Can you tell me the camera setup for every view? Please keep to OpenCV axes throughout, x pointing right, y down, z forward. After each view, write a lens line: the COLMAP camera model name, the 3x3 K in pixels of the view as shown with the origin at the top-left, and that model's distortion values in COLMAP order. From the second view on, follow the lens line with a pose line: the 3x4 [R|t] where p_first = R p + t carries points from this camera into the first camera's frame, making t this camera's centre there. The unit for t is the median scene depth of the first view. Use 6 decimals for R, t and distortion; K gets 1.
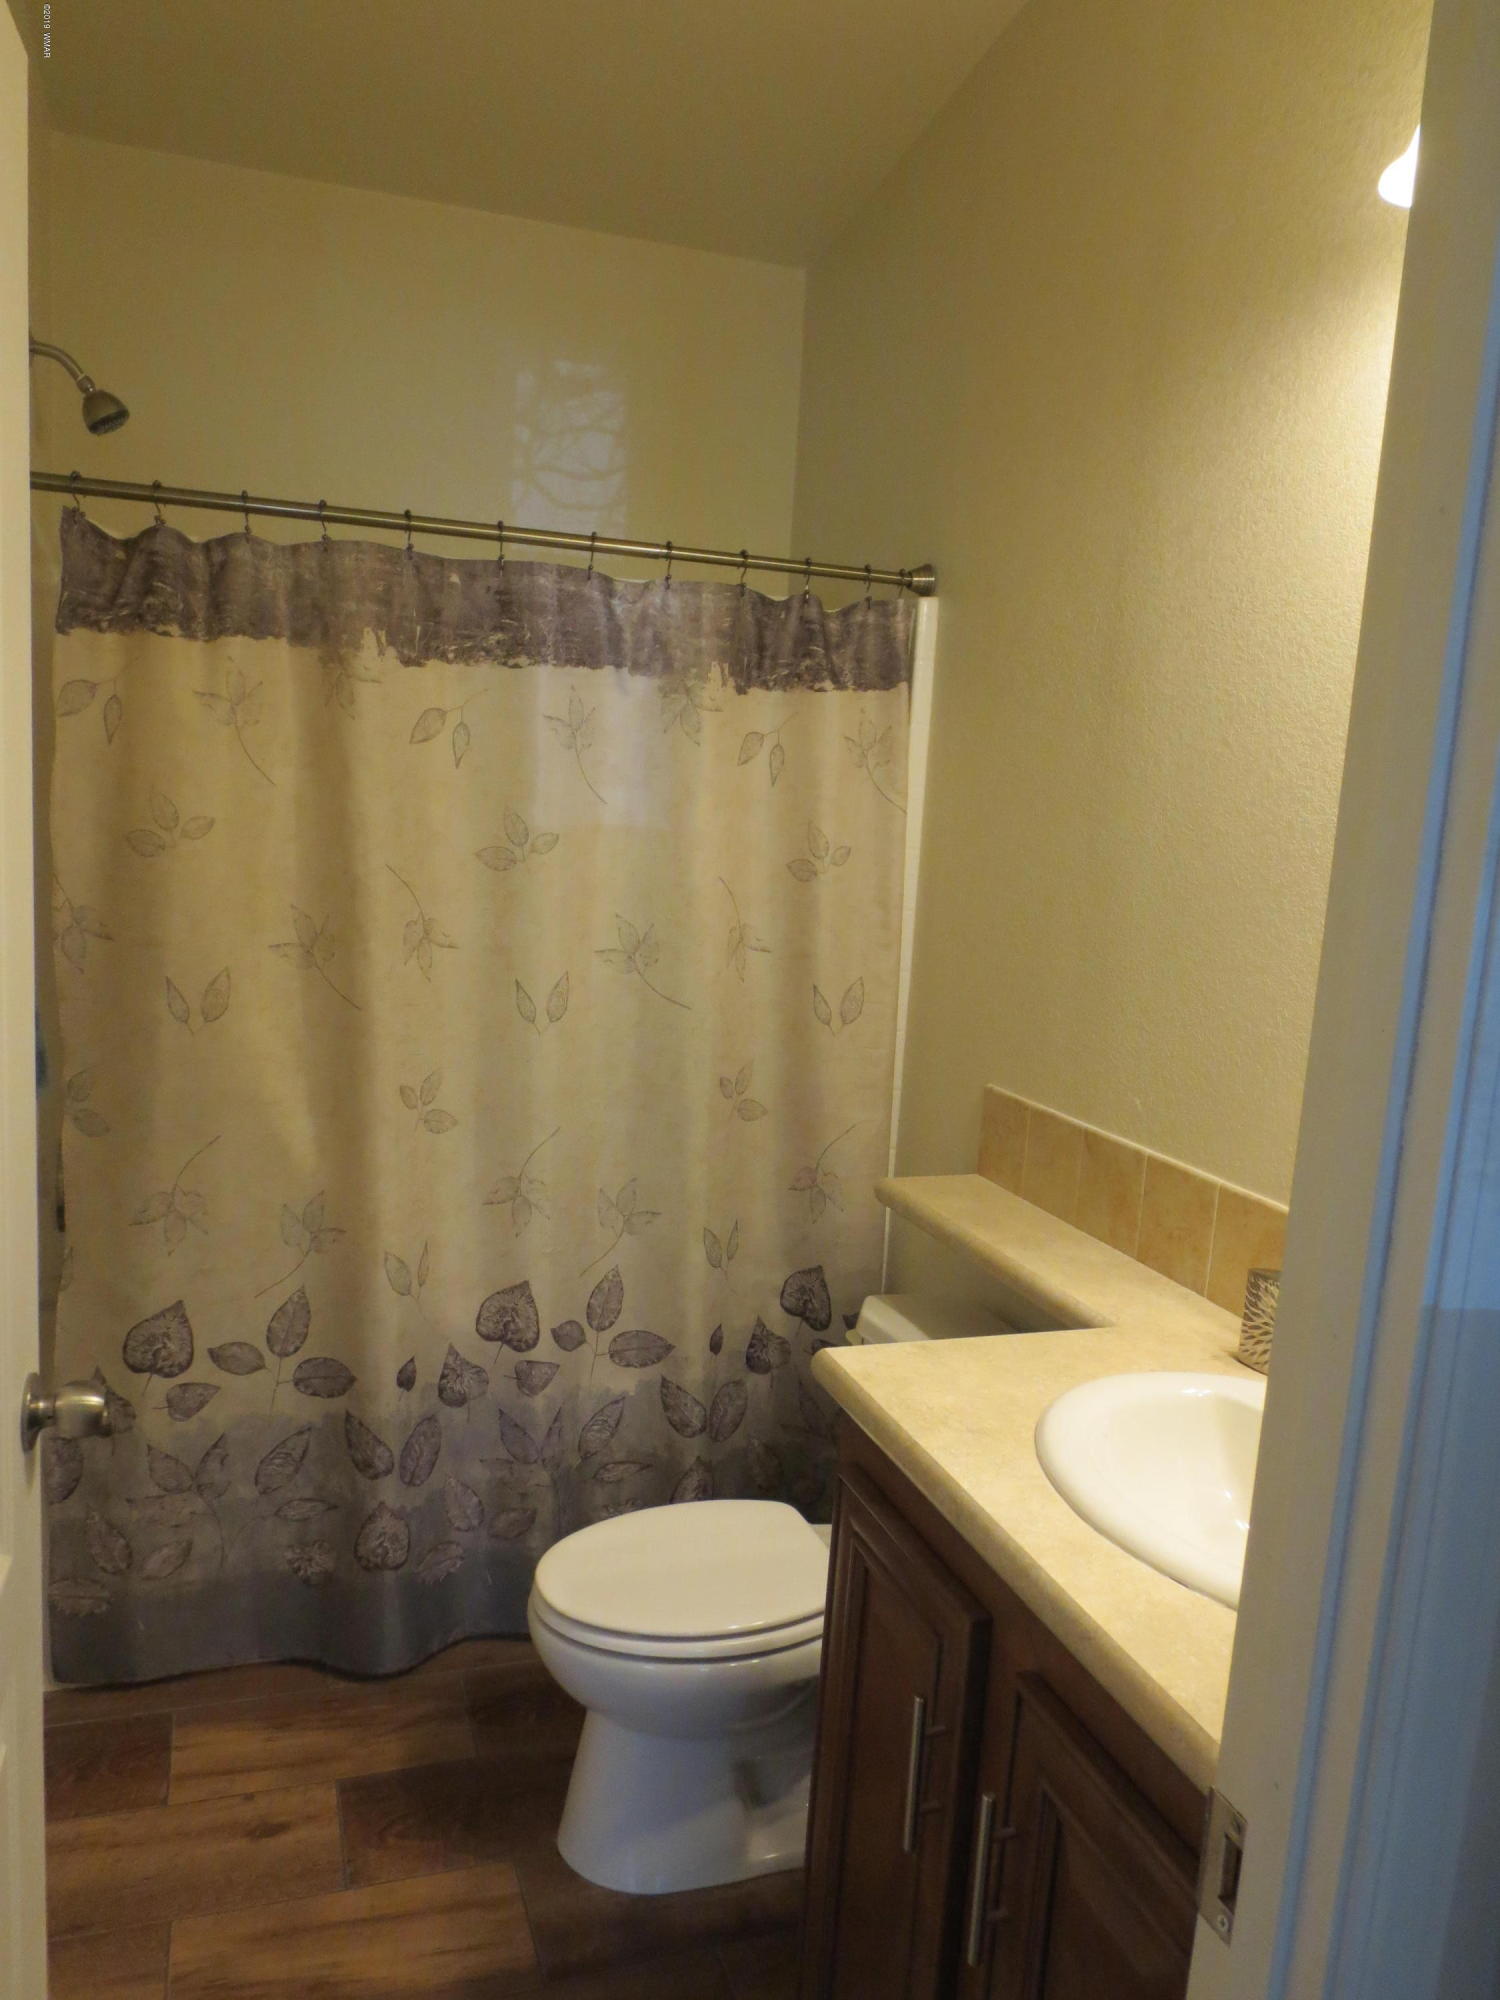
lens RADIAL K [[1438.2, 0, 750.0], [0, 1438.2, 1000.0], [0, 0, 1]] dist [-0.007045, -0.002773]
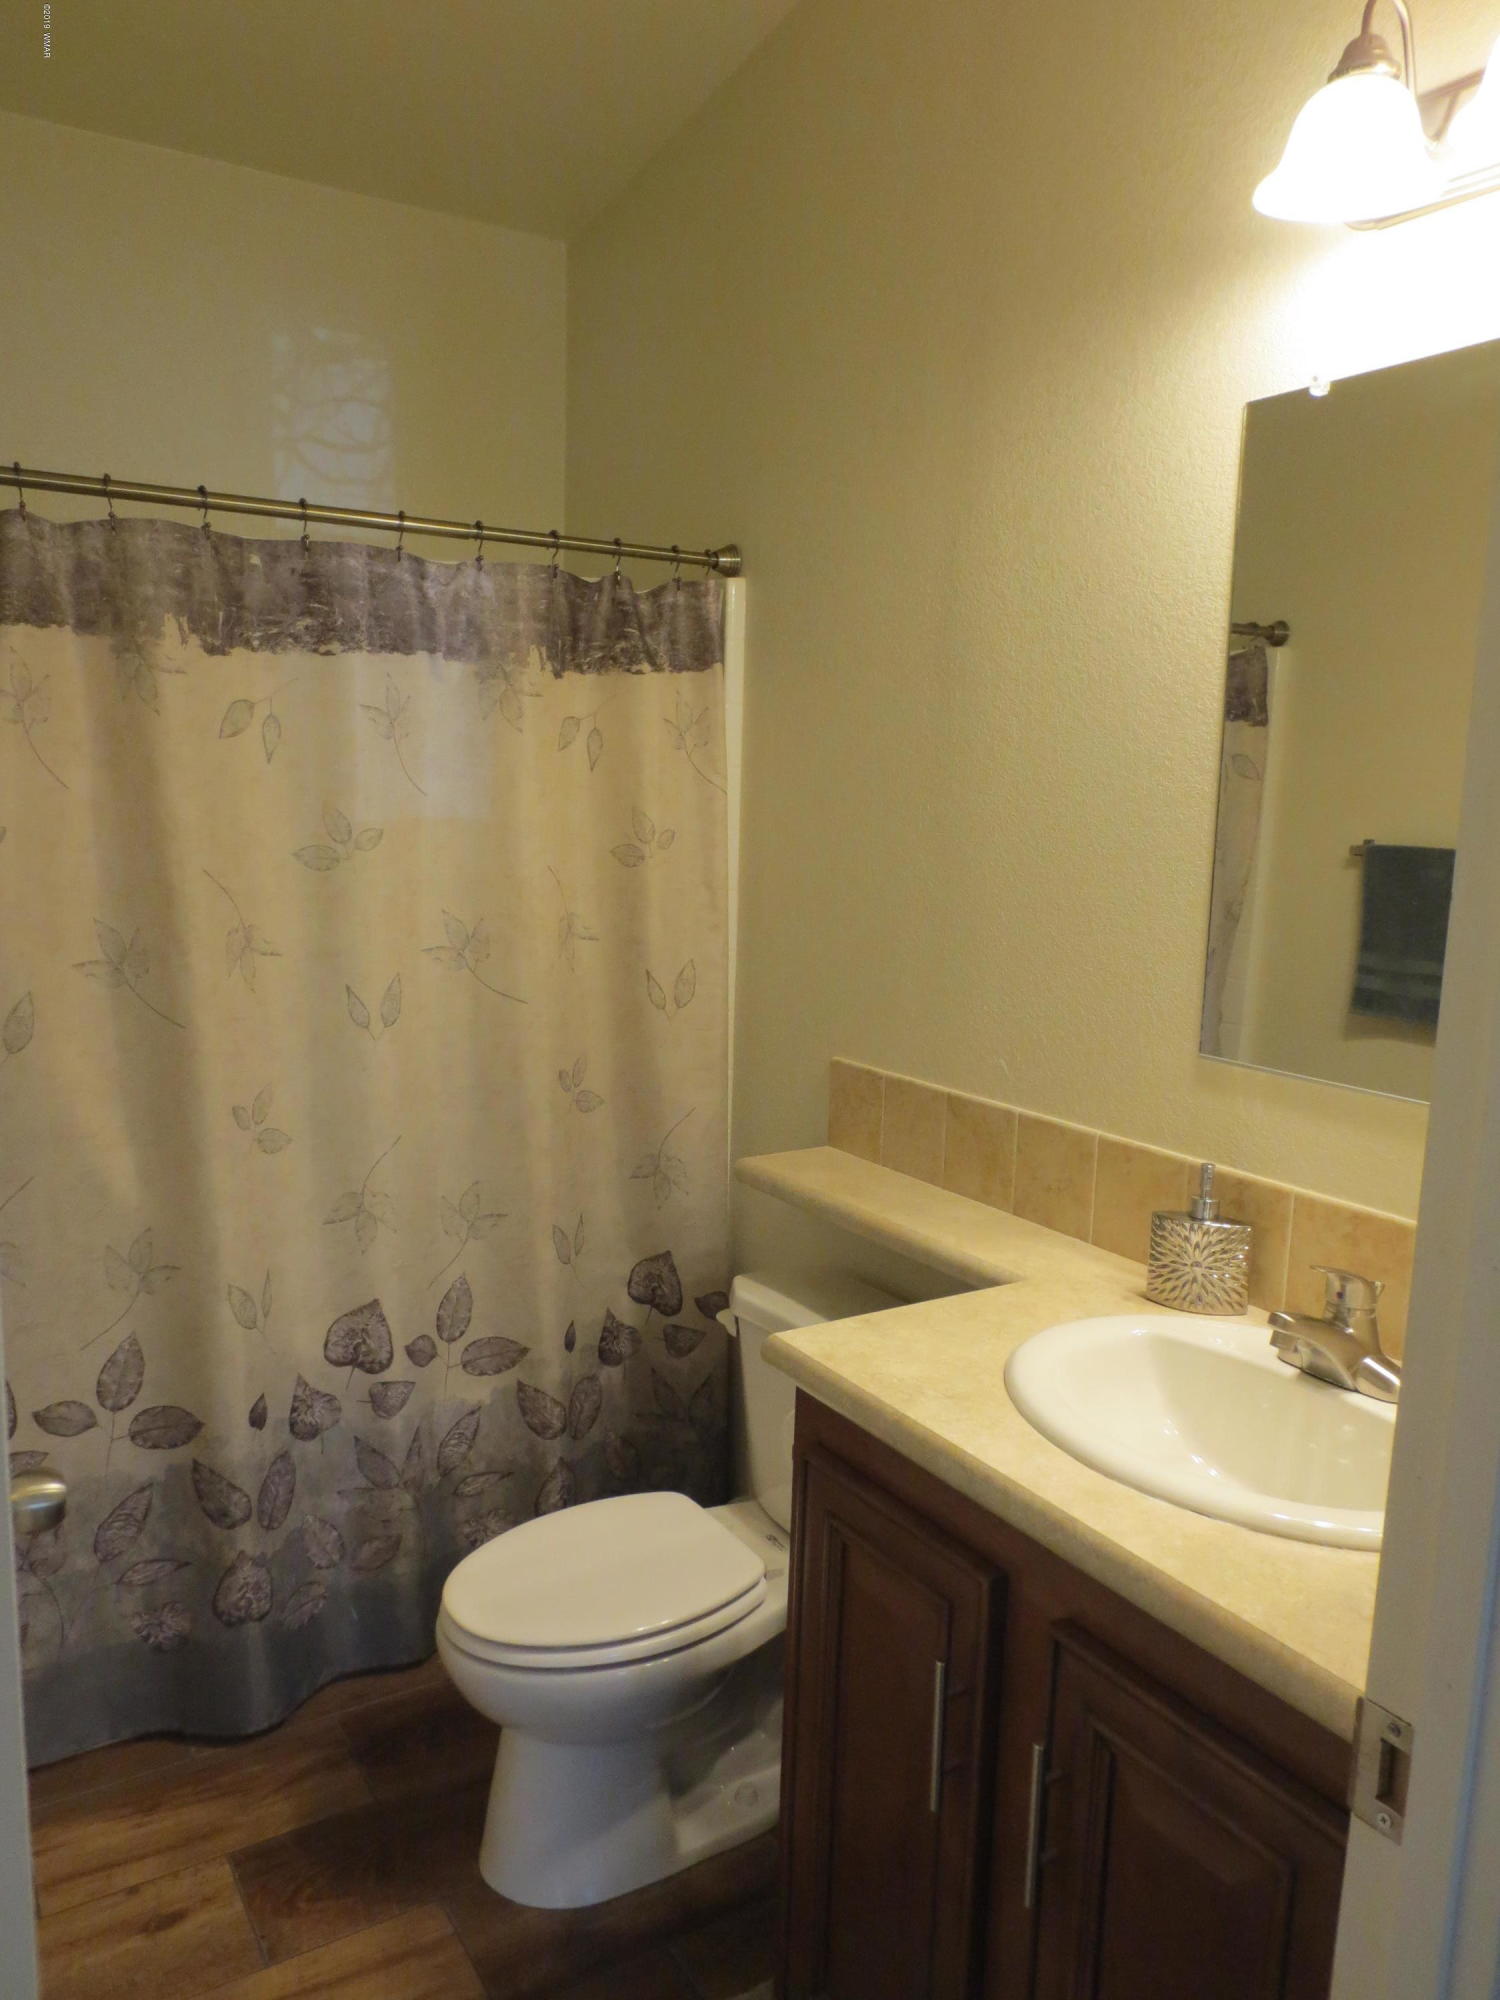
lens RADIAL K [[1435.5, 0, 750.0], [0, 1435.5, 1000.0], [0, 0, 1]] dist [-0.005259, 0.002062]
pose [[0.974162, -0.066888, 0.215716, -0.109574], [0.063526, 0.997727, 0.022492, -0.008644], [-0.216730, -0.008207, 0.976197, 0.018996]]
